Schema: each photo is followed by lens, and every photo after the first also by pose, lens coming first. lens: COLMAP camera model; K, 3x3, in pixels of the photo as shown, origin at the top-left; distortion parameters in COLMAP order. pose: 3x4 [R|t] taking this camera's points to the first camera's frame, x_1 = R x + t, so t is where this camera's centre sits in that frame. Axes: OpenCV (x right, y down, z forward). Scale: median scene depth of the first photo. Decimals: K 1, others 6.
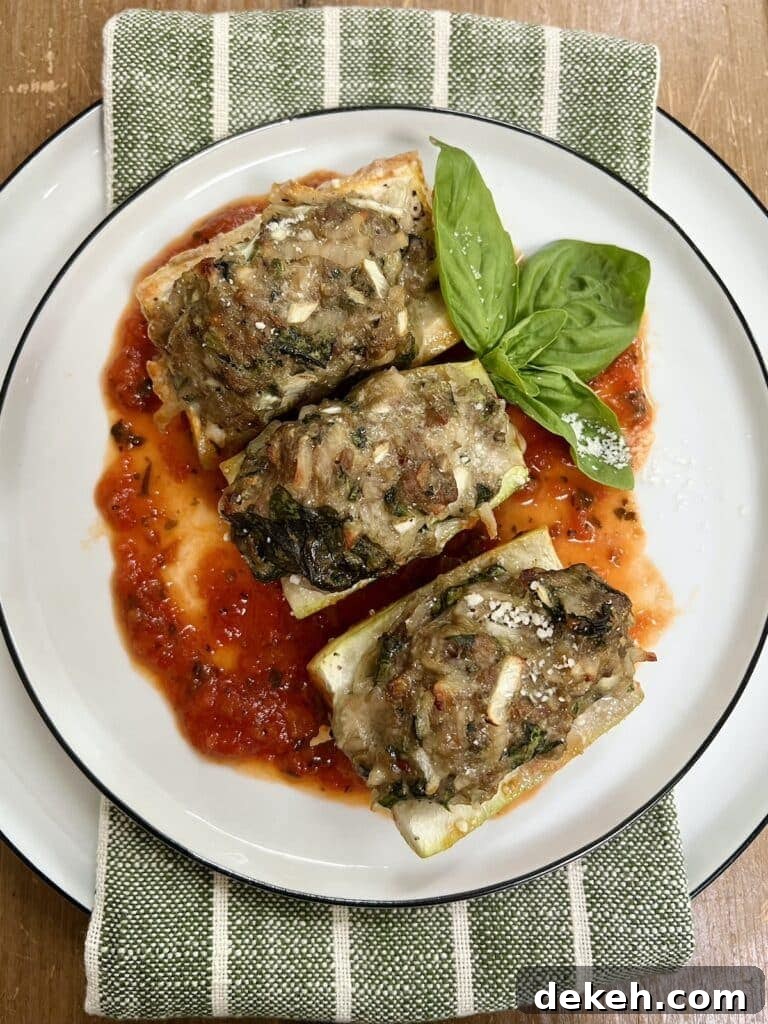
lens RADIAL K [[743.4, 0, 379.1], [0, 743.4, 494.3], [0, 0, 1]] dist [-0.006406, -0.045132]
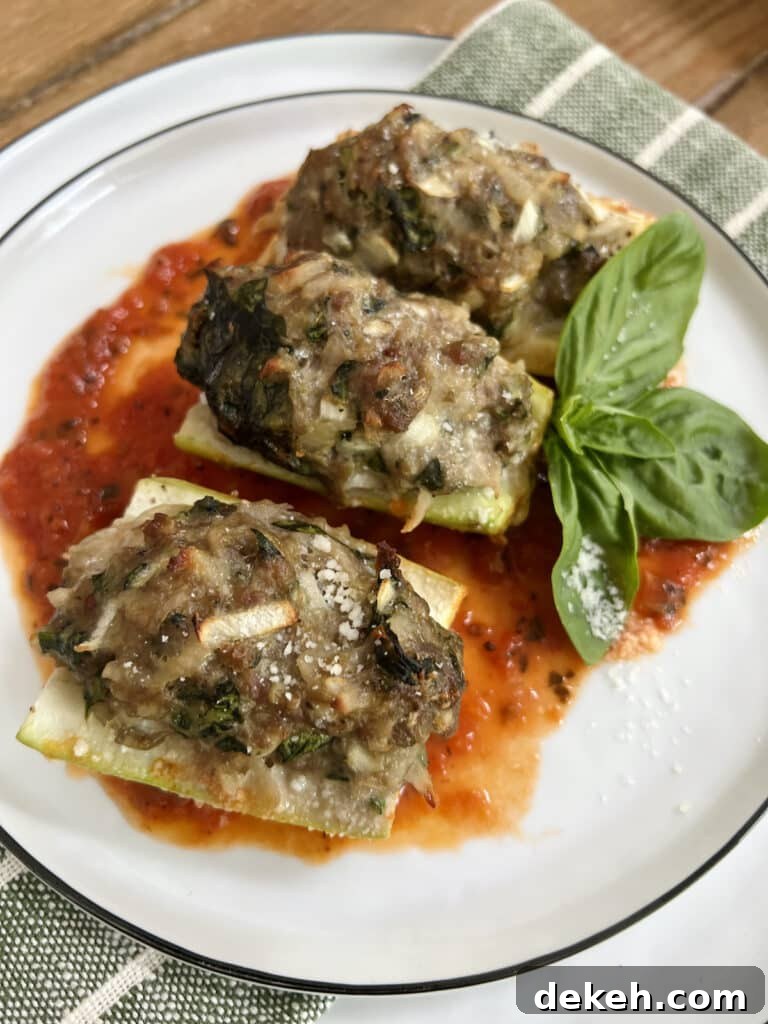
lens RADIAL K [[743.4, 0, 379.1], [0, 743.4, 494.3], [0, 0, 1]] dist [-0.006406, -0.045132]
pose [[0.674452, 0.686966, -0.270543, 0.301054], [-0.735362, 0.657790, -0.162959, 0.168201], [0.066013, 0.308854, 0.948816, 0.232790]]
